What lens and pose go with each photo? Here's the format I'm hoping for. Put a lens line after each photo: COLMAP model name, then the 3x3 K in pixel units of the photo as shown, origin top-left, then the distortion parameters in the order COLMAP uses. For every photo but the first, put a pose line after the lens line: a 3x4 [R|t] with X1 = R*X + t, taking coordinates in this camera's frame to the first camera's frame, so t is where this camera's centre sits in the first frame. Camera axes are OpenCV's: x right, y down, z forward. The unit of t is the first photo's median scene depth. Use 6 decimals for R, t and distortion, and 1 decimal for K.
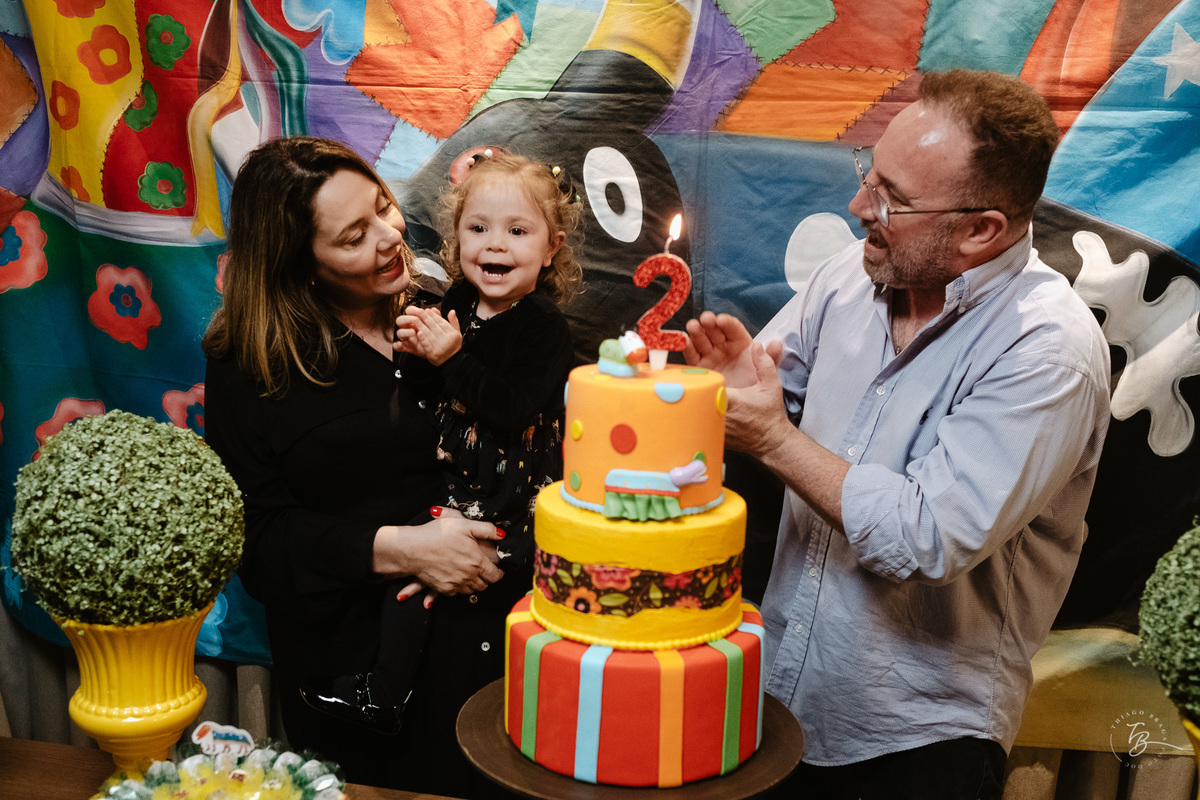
lens RADIAL K [[1242.5, 0, 591.0], [0, 1242.5, 444.6], [0, 0, 1]] dist [-0.002379, 0.020410]
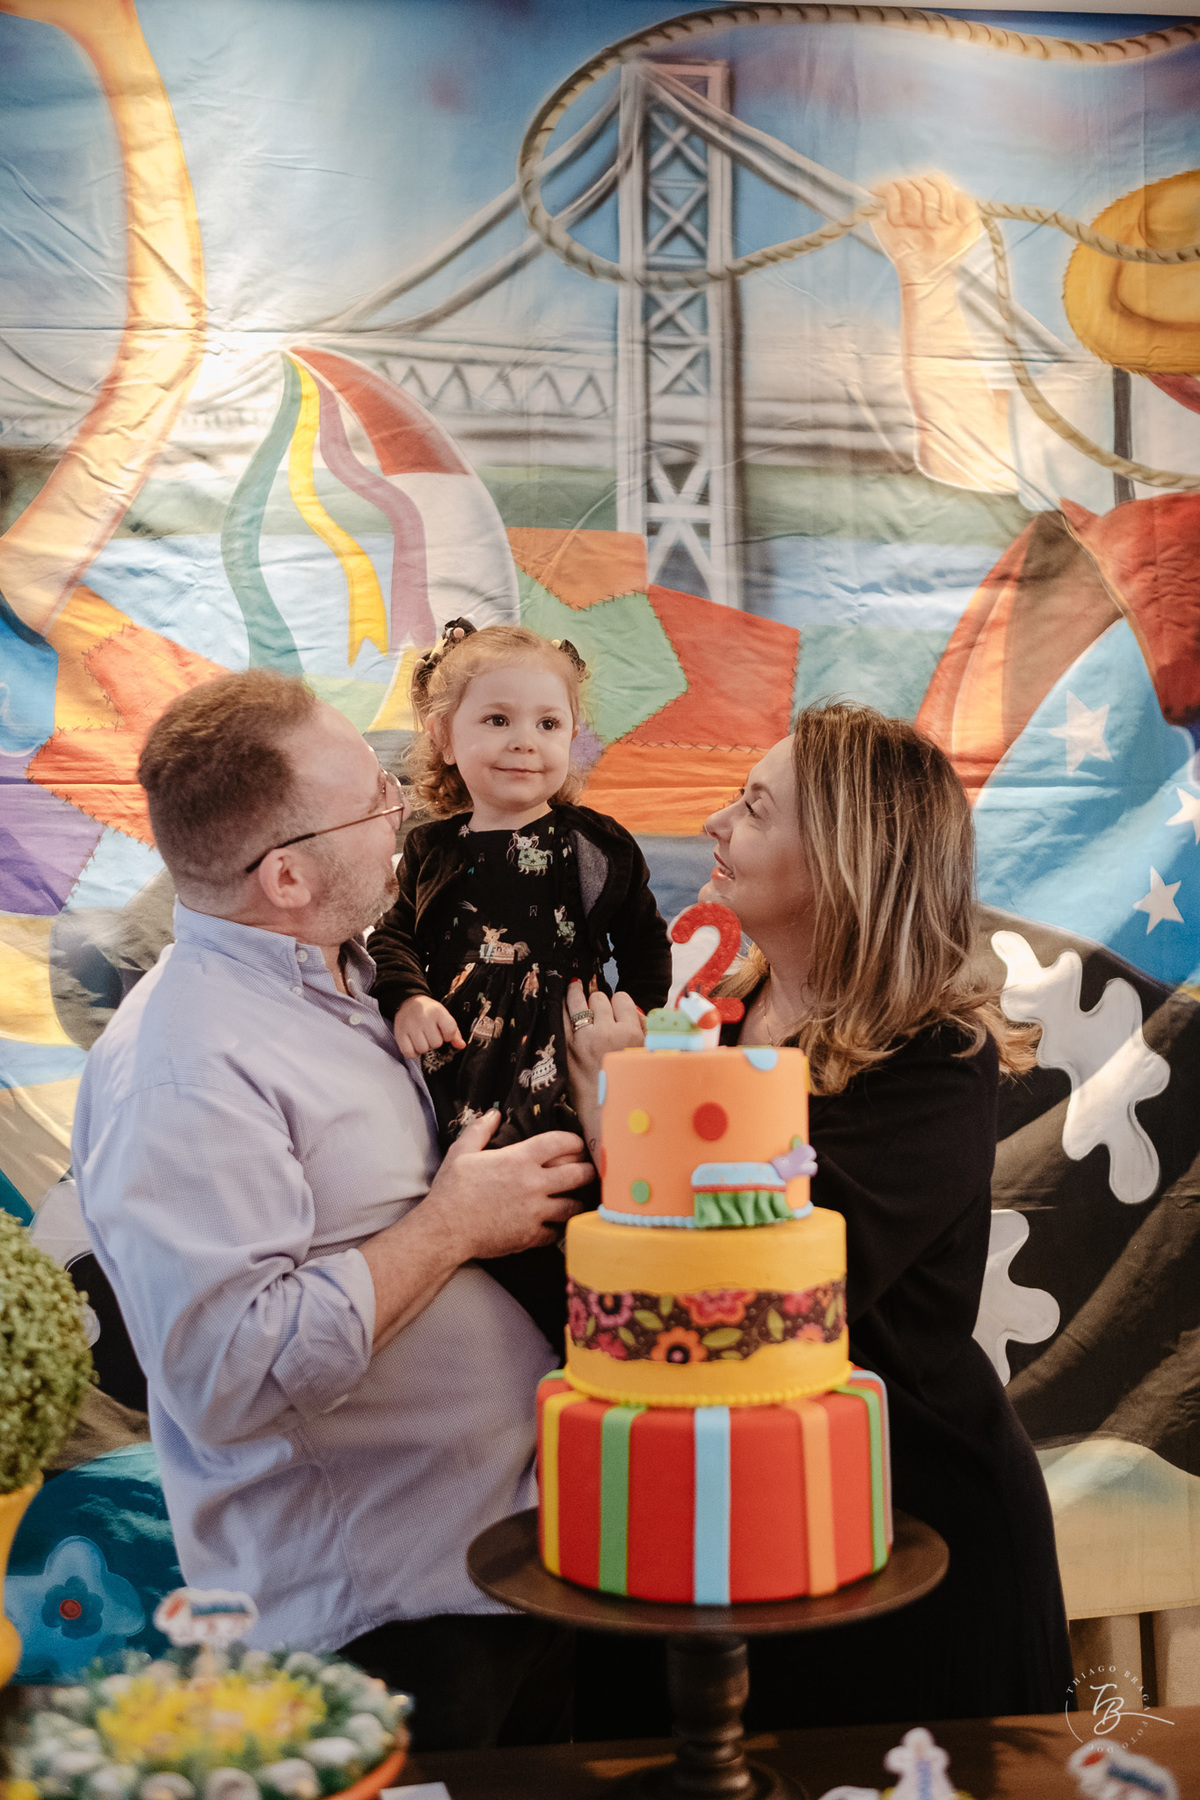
lens RADIAL K [[1815.1, 0, 601.2], [0, 1815.1, 920.1], [0, 0, 1]] dist [-0.011761, 0.023281]
pose [[0.952593, -0.035911, 0.302121, -0.217183], [0.112616, 0.964098, -0.240483, 0.079222], [-0.282639, 0.263105, 0.922437, -0.034008]]
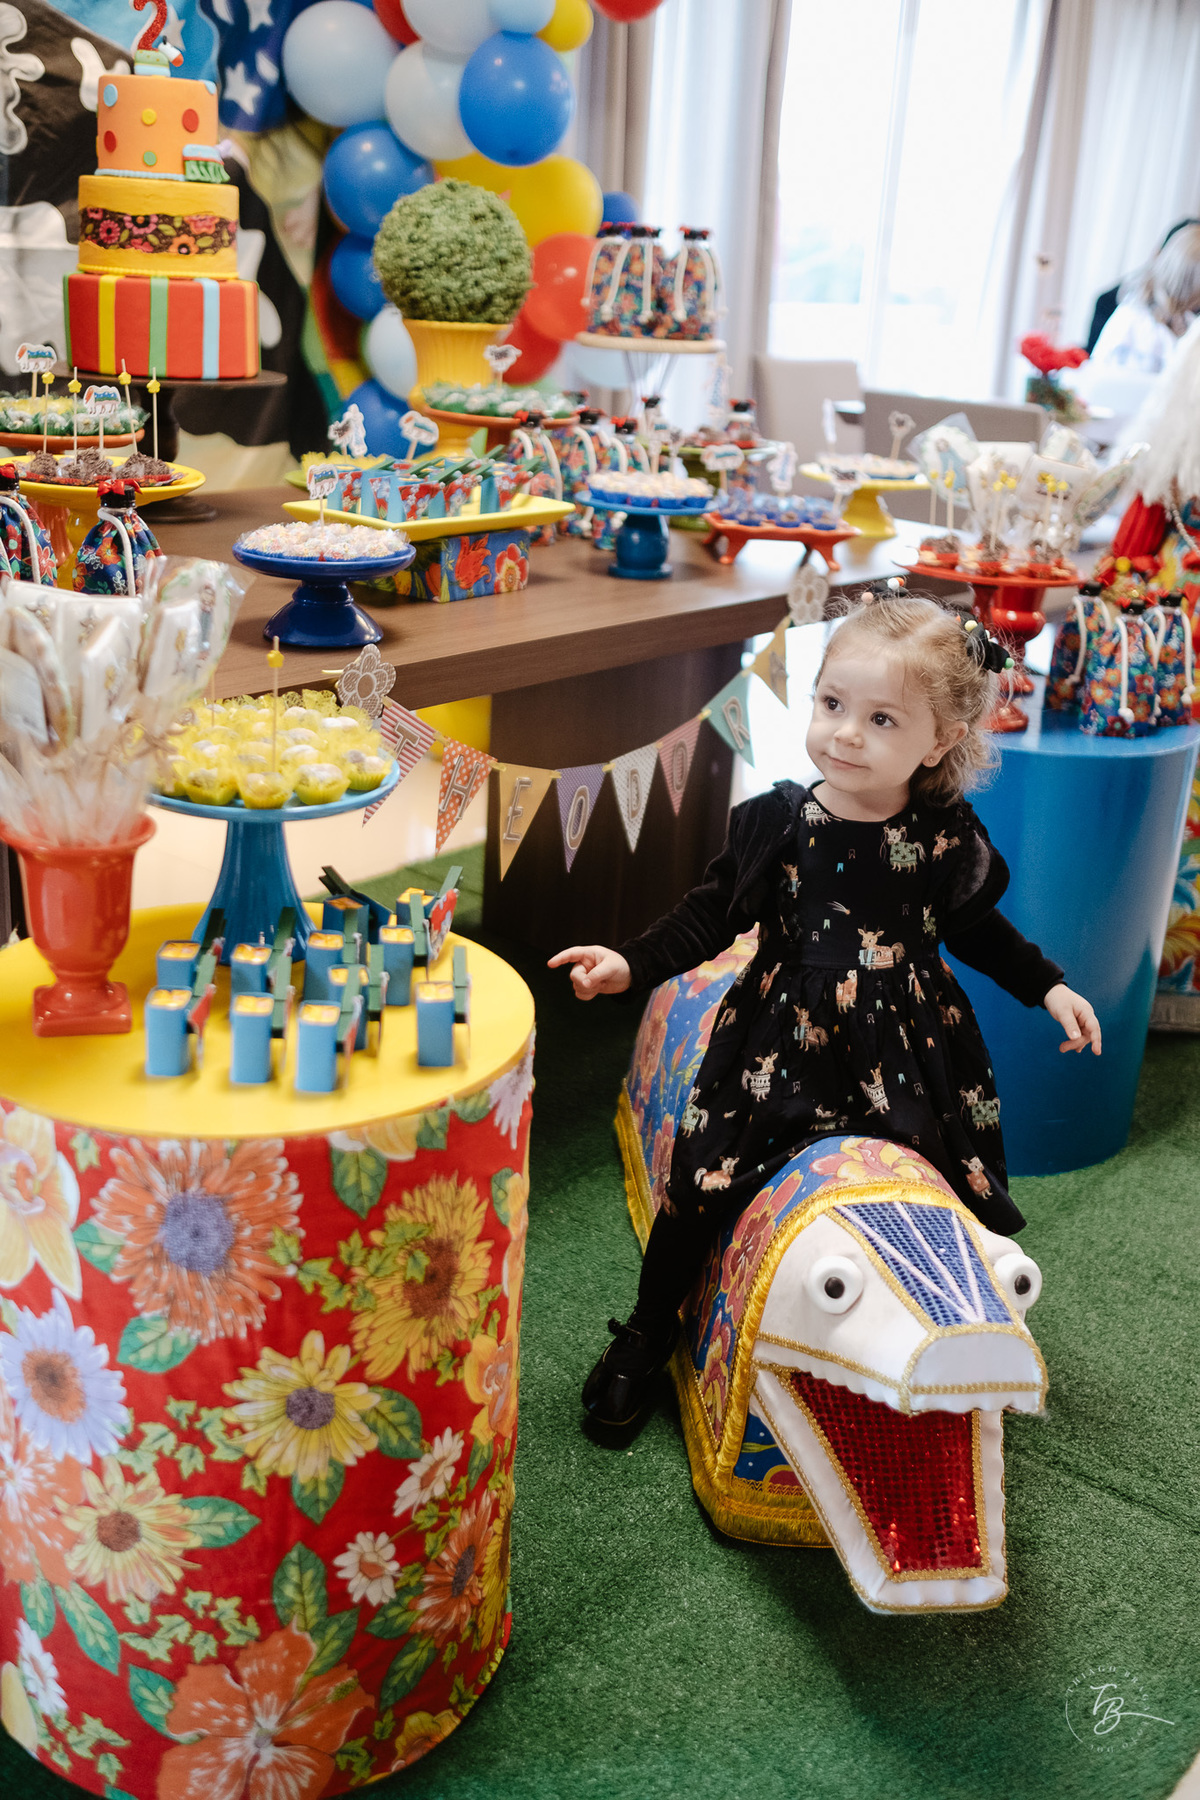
lens RADIAL K [[1811.8, 0, 600.0], [0, 1811.8, 900.0], [0, 0, 1]] dist [-0.002753, 0.011305]
pose [[0.467165, -0.307571, 0.828950, -1.008172], [0.146076, 0.951510, 0.270722, 0.202258], [-0.872020, -0.005382, 0.489441, -0.247305]]
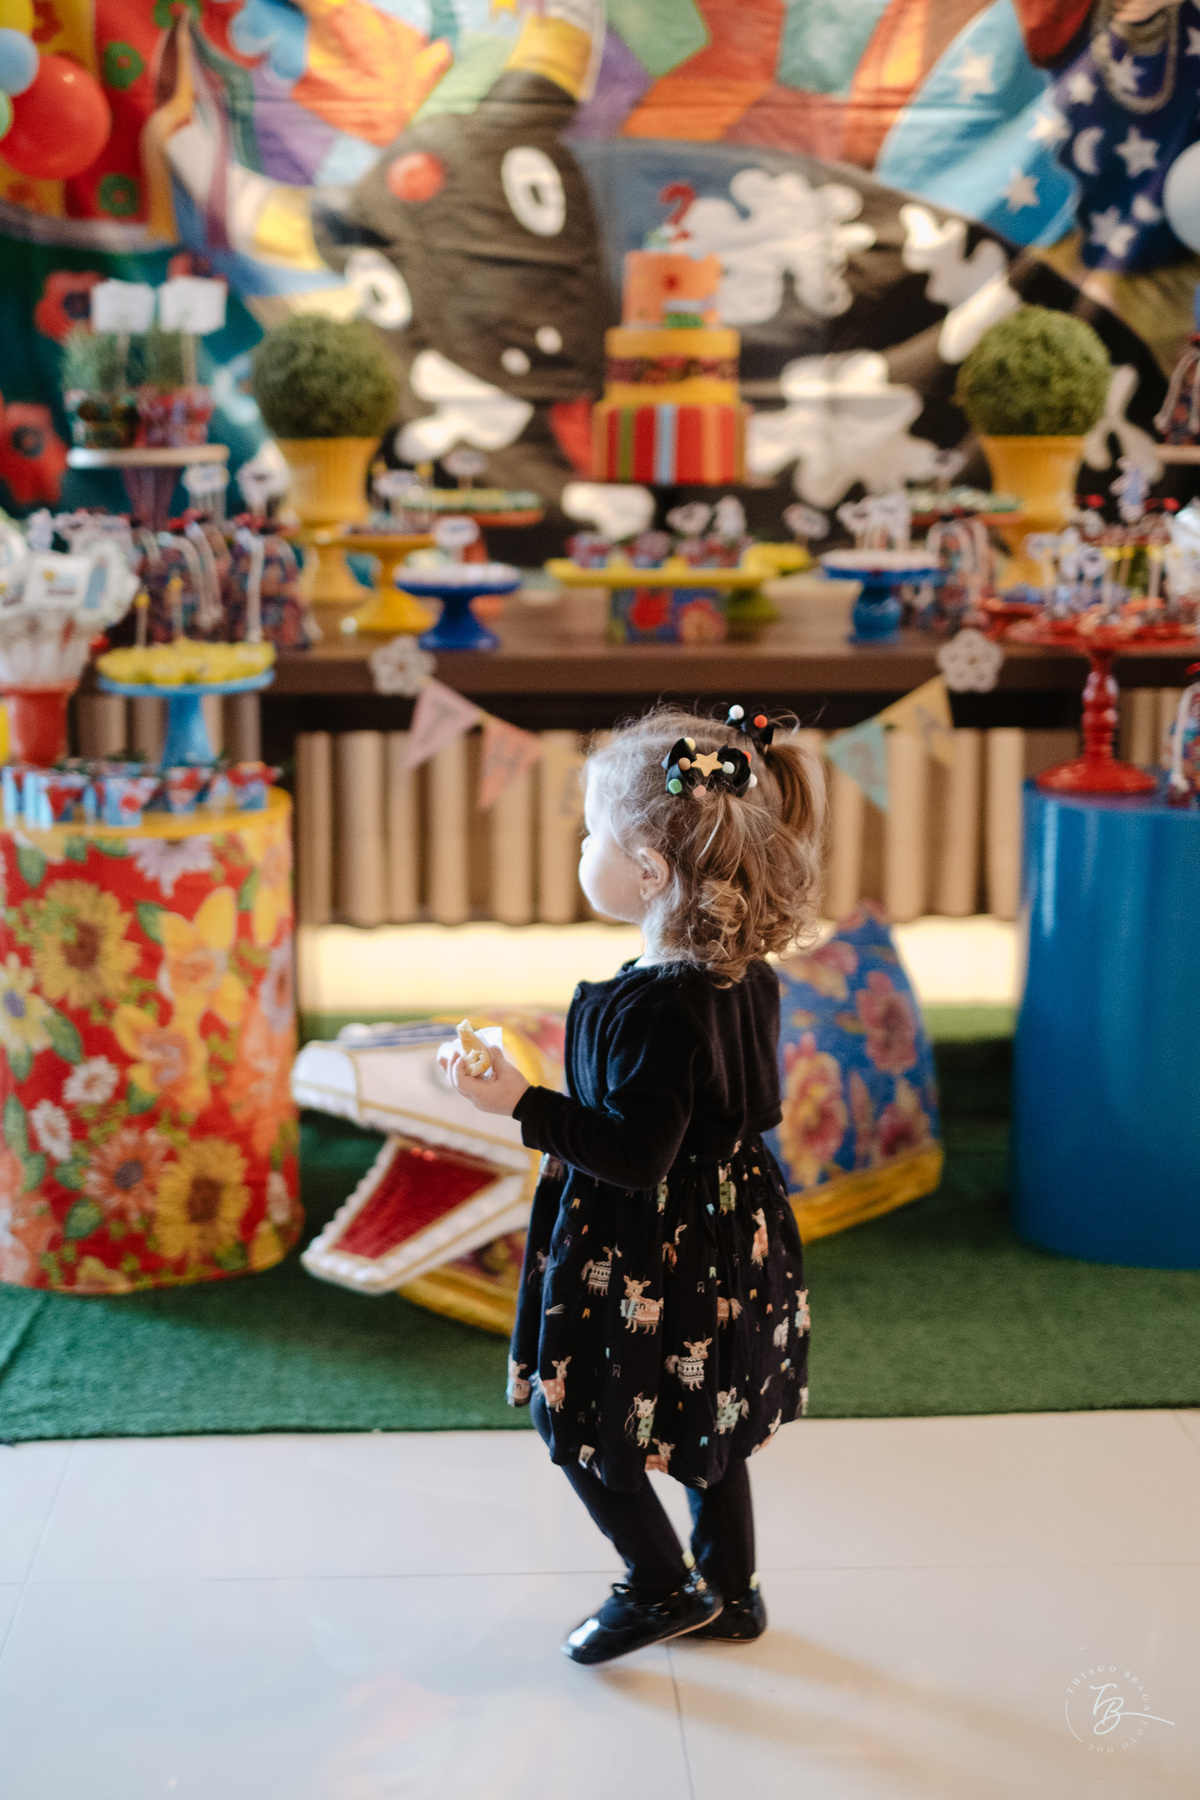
lens RADIAL K [[2744.2, 0, 555.5], [0, 2744.2, 896.1], [0, 0, 1]] dist [-0.014633, -0.056831]
pose [[0.972019, -0.076688, 0.222031, -0.620638], [0.079942, 0.996783, -0.005695, 0.505973], [-0.220880, 0.023285, 0.975023, -1.598173]]
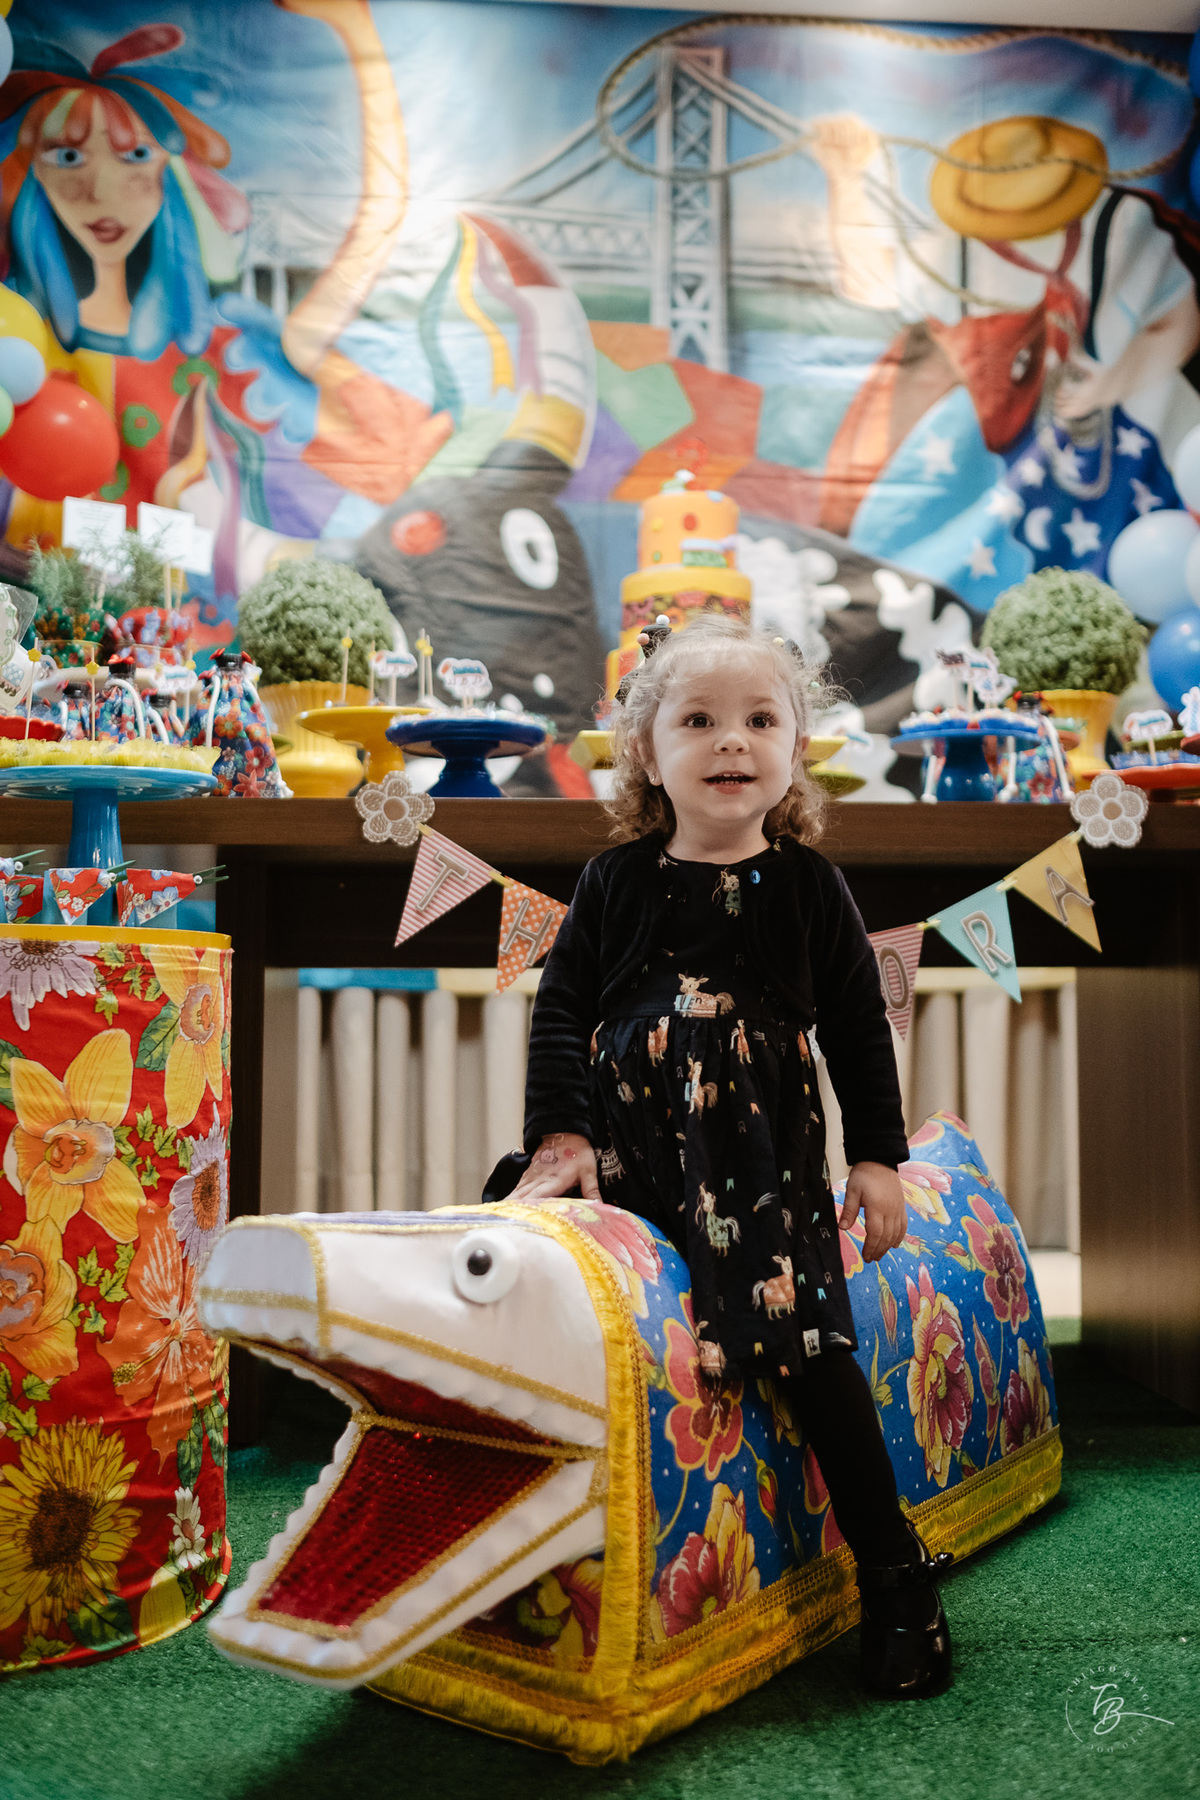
lens RADIAL K [[1824.0, 0, 619.3], [0, 1824.0, 877.4], [0, 0, 1]] dist [-0.009155, -0.002130]
pose [[0.955182, -0.012310, 0.295762, -0.463011], [0.094031, 0.960005, -0.263721, 0.634363], [-0.280687, 0.279712, 0.918137, -0.637504]]
